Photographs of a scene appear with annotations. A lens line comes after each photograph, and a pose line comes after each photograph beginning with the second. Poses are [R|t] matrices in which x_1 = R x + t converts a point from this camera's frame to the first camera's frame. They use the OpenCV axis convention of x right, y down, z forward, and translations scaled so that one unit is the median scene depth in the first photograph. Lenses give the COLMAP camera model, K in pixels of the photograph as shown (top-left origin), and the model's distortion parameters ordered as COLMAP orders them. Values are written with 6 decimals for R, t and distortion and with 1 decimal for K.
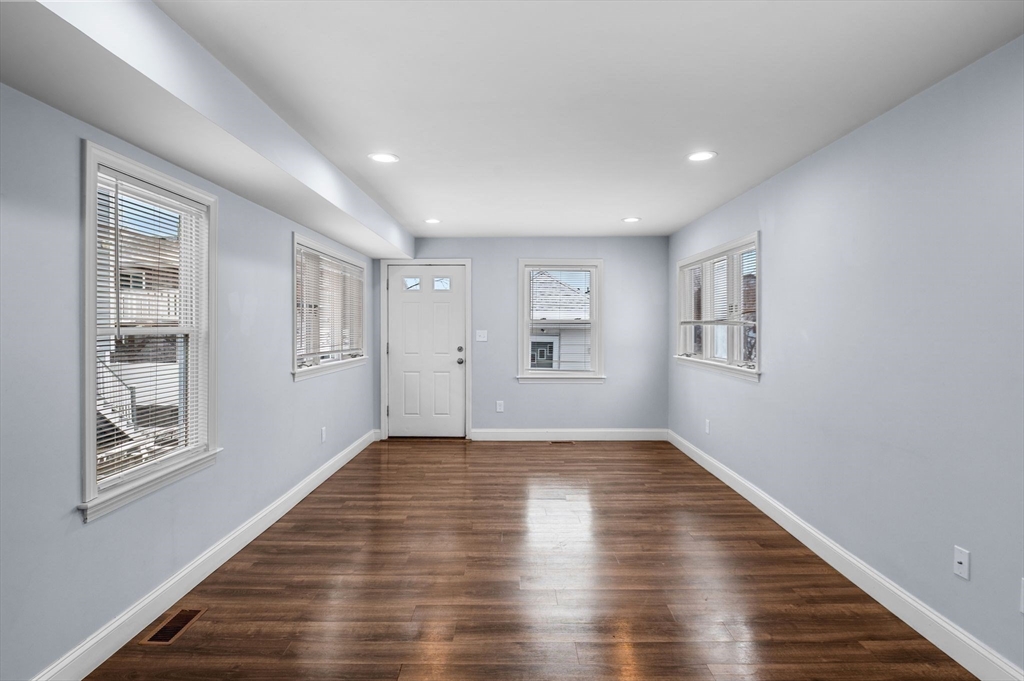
lens RADIAL K [[453.2, 0, 512.5], [0, 453.2, 330.0], [0, 0, 1]] dist [-0.002254, -0.000367]
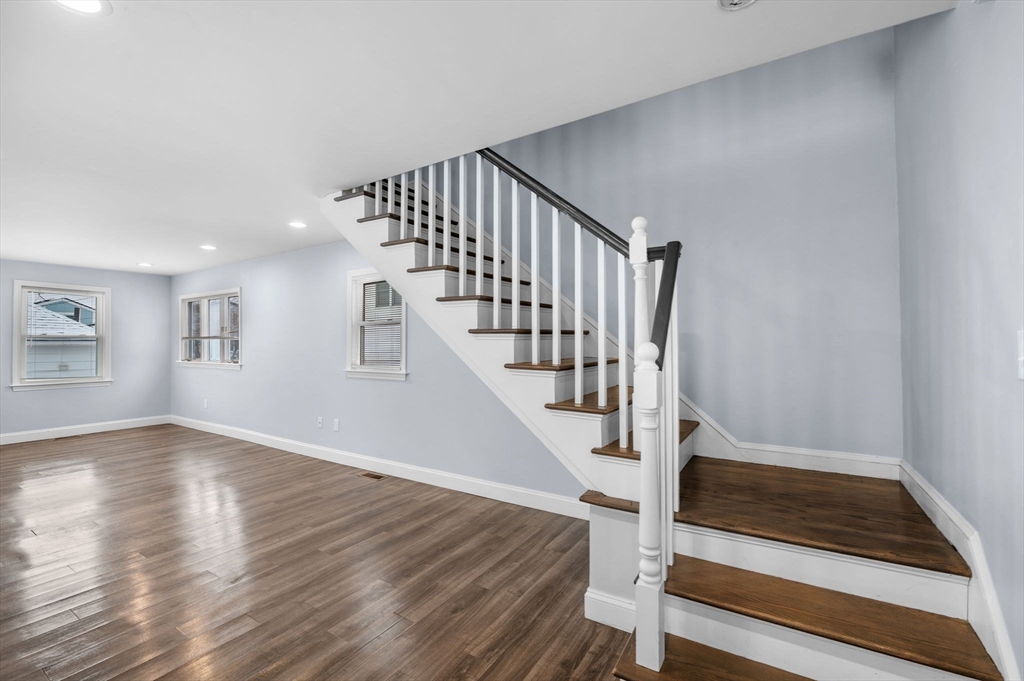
lens RADIAL K [[408.4, 0, 510.1], [0, 408.4, 325.3], [0, 0, 1]] dist [-0.000045, -0.000050]
pose [[0.470648, 0.026673, 0.881918, -0.347541], [0.012031, 0.999256, -0.036642, 0.005899], [-0.882239, 0.027855, 0.469976, -0.642839]]
